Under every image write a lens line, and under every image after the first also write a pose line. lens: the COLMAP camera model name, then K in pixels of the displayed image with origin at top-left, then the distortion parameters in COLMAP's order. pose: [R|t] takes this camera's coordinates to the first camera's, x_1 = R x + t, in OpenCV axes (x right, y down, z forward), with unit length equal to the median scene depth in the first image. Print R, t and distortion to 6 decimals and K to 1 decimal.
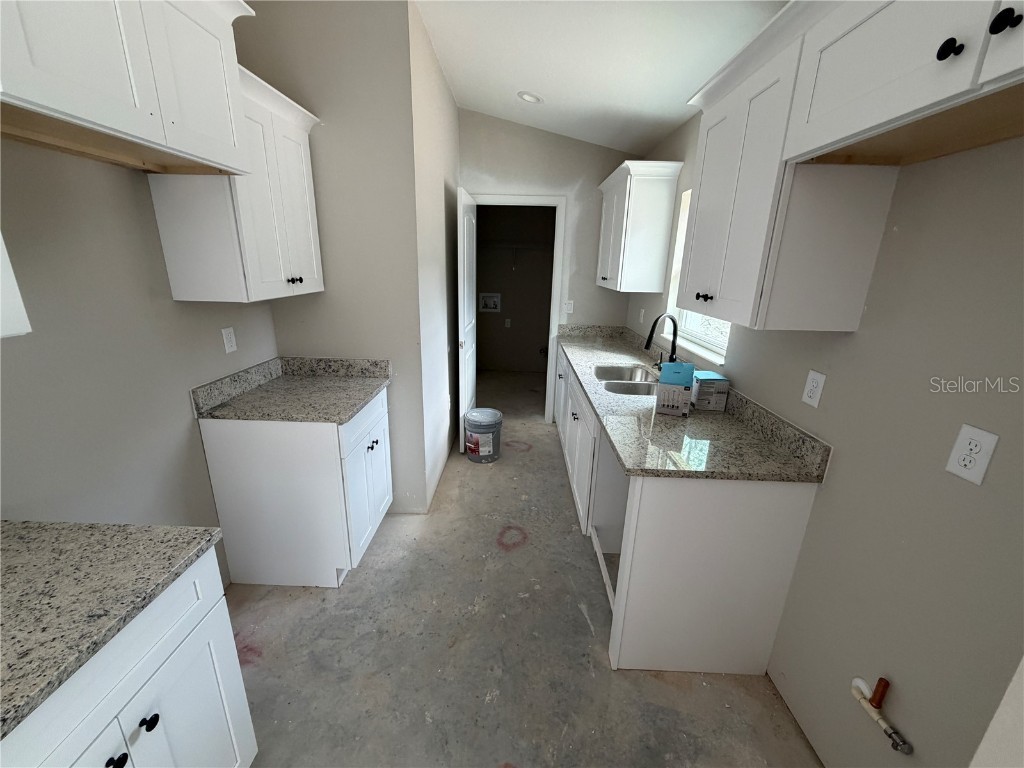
lens RADIAL K [[410.4, 0, 506.4], [0, 410.4, 382.7], [0, 0, 1]] dist [-0.001289, 0.000476]
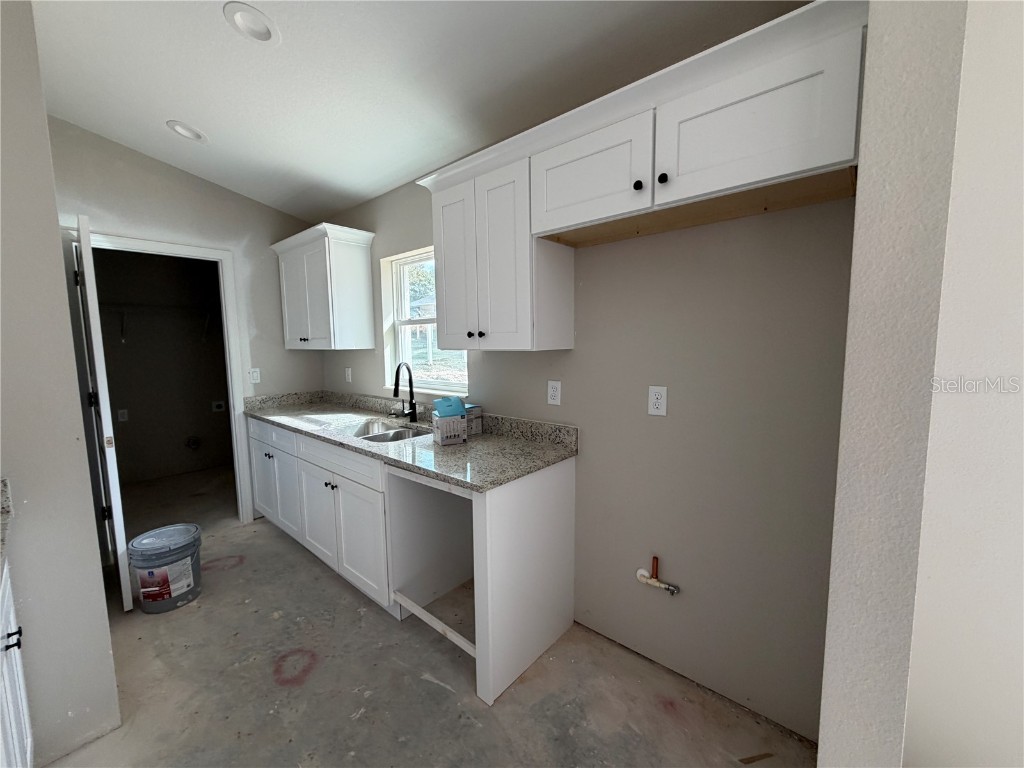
lens RADIAL K [[410.4, 0, 511.4], [0, 410.4, 382.0], [0, 0, 1]] dist [-0.001289, 0.000476]
pose [[0.636858, -0.109769, 0.763127, -0.249020], [0.244937, 0.967340, -0.065266, 0.020585], [-0.731039, 0.228483, 0.642945, 0.108926]]
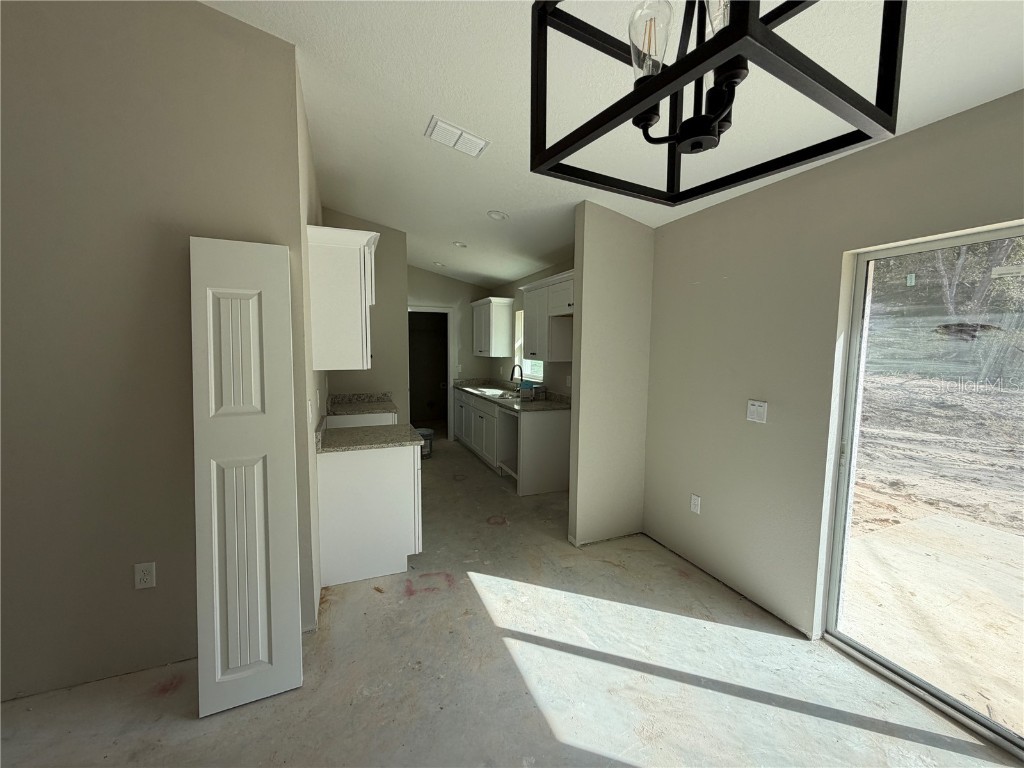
lens RADIAL K [[410.4, 0, 514.2], [0, 410.4, 379.3], [0, 0, 1]] dist [-0.001289, 0.000476]
pose [[0.912575, -0.047568, 0.406133, -0.525309], [0.126303, 0.977434, -0.169321, 0.280093], [-0.388914, 0.205814, 0.897990, -0.963257]]
